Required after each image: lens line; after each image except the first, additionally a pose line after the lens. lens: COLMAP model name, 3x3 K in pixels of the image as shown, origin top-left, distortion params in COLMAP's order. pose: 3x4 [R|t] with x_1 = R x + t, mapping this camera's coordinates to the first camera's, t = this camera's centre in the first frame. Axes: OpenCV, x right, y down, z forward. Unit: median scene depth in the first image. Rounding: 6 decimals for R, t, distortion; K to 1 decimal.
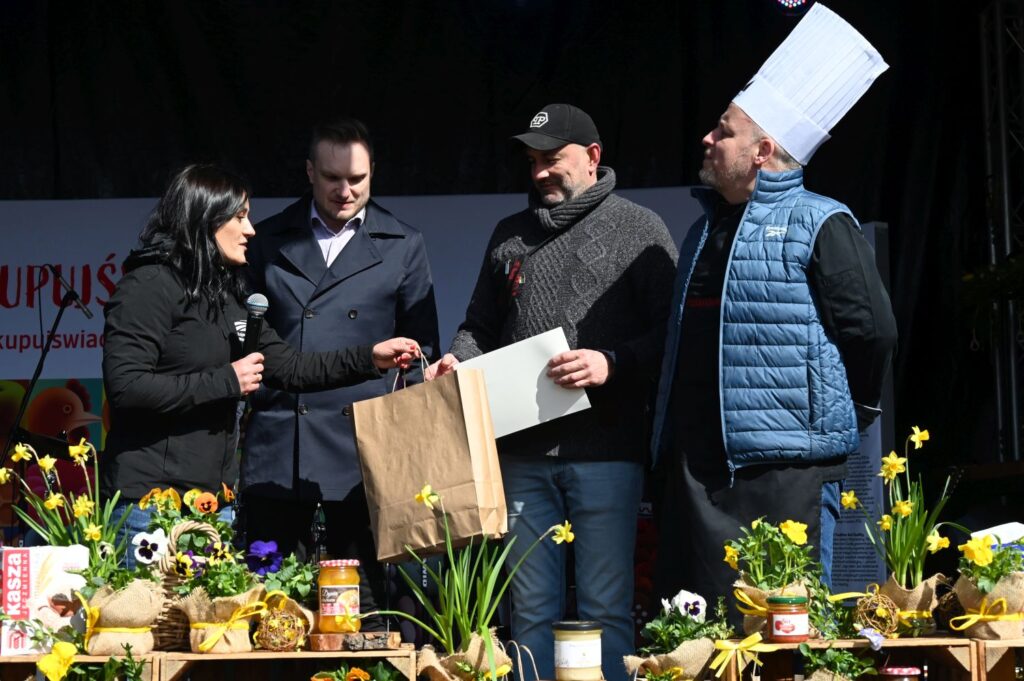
lens RADIAL K [[1637.2, 0, 501.7], [0, 1637.2, 332.5], [0, 0, 1]] dist [-0.024619, 0.000000]
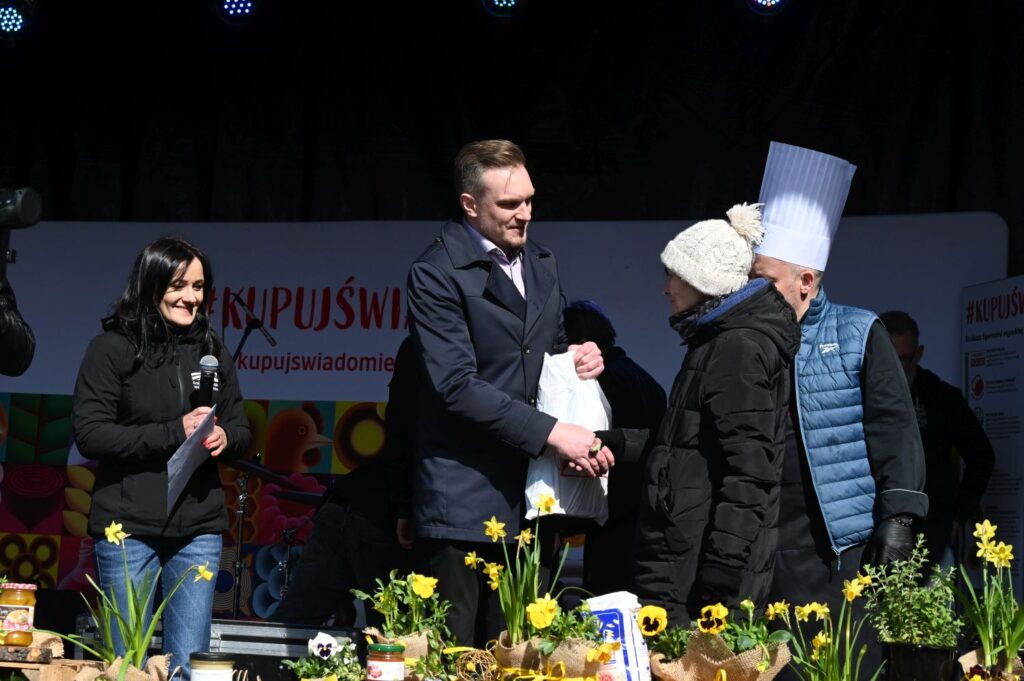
lens RADIAL K [[1840.2, 0, 510.8], [0, 1840.2, 349.4], [0, 0, 1]] dist [-0.026940, 0.000000]
pose [[0.952258, 0.025885, -0.304195, 0.618131], [-0.024946, 0.999664, 0.006974, -0.044163], [0.304274, 0.000948, 0.952584, -0.132323]]
